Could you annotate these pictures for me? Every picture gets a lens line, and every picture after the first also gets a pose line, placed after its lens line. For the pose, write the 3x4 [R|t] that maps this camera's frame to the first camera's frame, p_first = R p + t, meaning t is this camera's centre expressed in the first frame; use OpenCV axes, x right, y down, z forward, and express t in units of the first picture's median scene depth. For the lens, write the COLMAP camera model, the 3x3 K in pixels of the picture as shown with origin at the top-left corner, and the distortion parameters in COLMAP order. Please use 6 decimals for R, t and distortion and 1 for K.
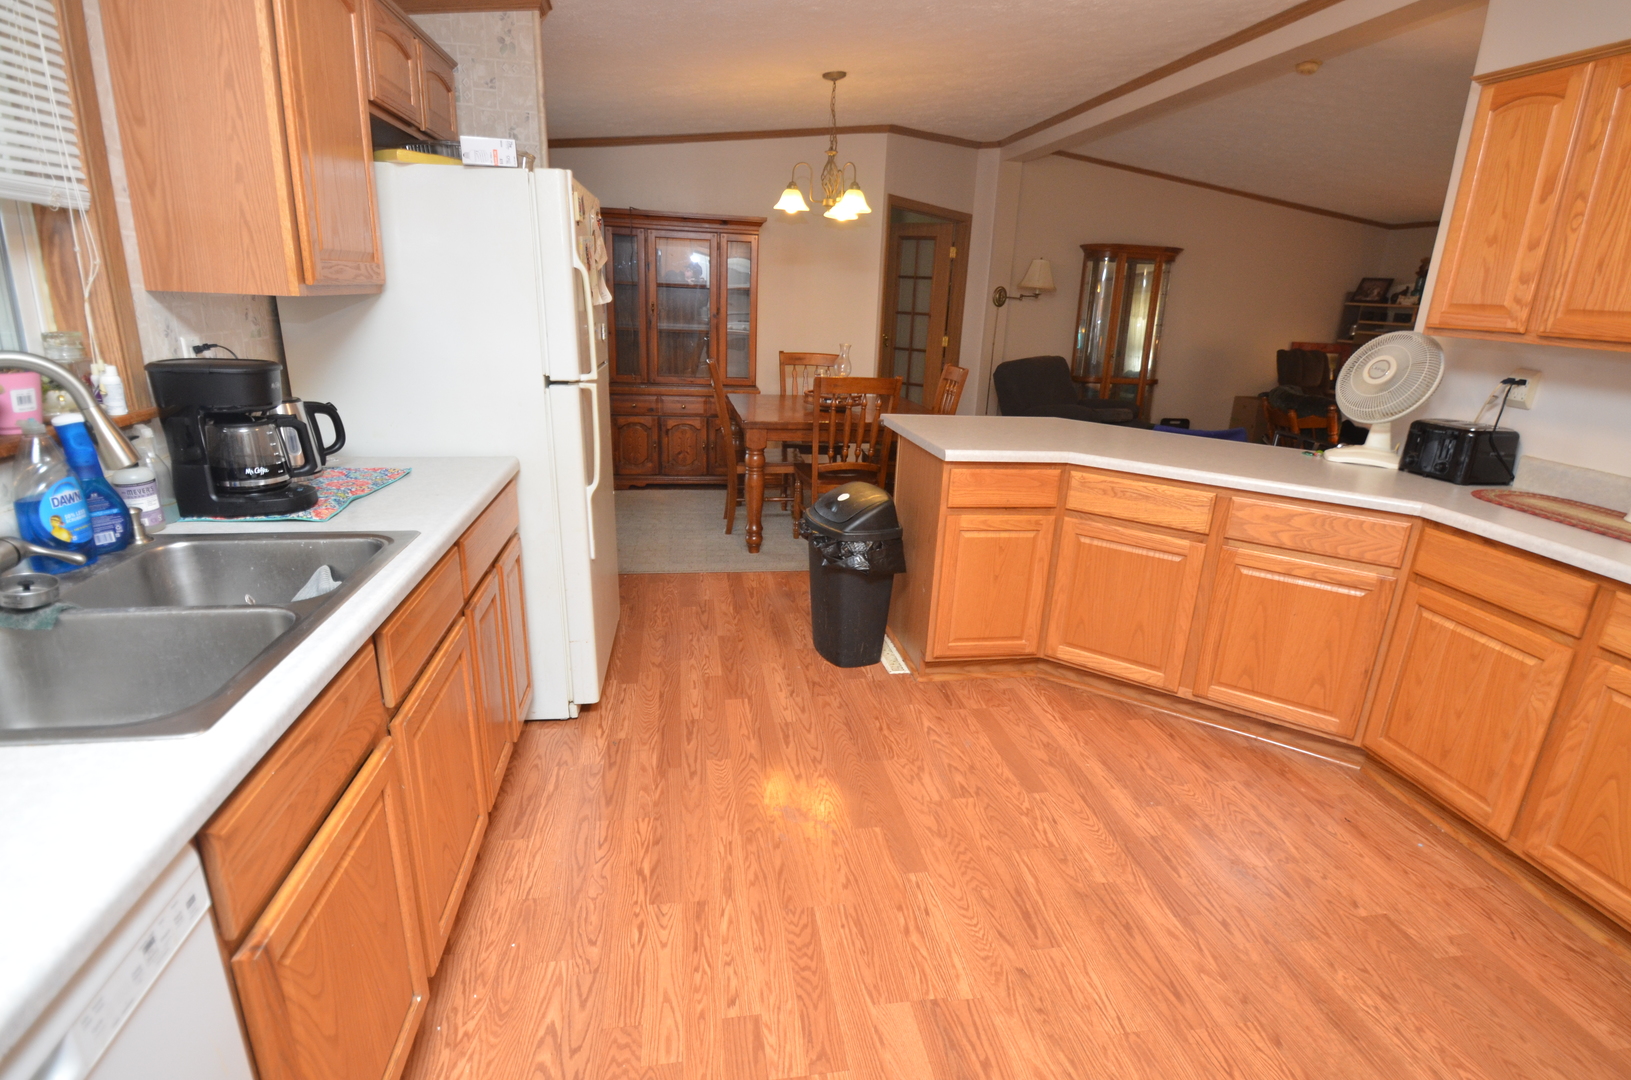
lens RADIAL K [[832.0, 0, 819.9], [0, 832.0, 563.0], [0, 0, 1]] dist [-0.017006, -0.000110]
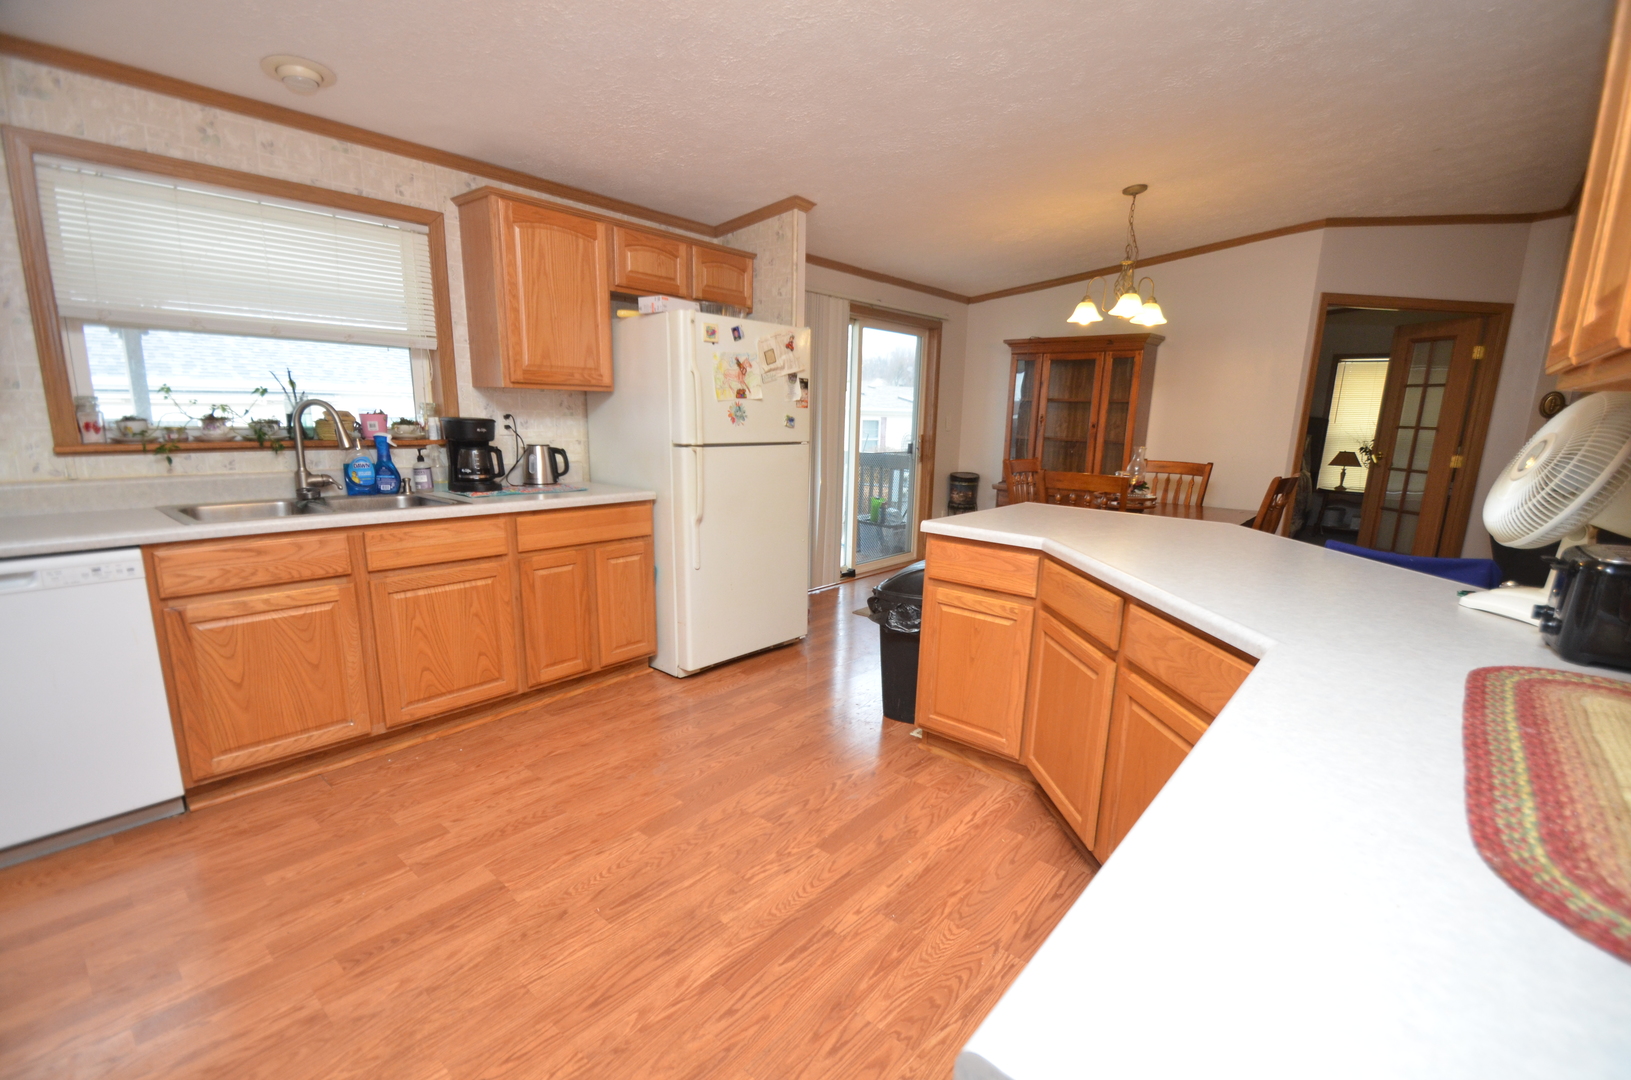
lens RADIAL K [[718.3, 0, 826.3], [0, 718.3, 561.6], [0, 0, 1]] dist [0.014636, -0.015394]
pose [[0.640785, 0.130264, -0.756588, 0.860292], [-0.234182, 0.971697, -0.031038, -0.032439], [0.731131, 0.197068, 0.653155, 0.368143]]
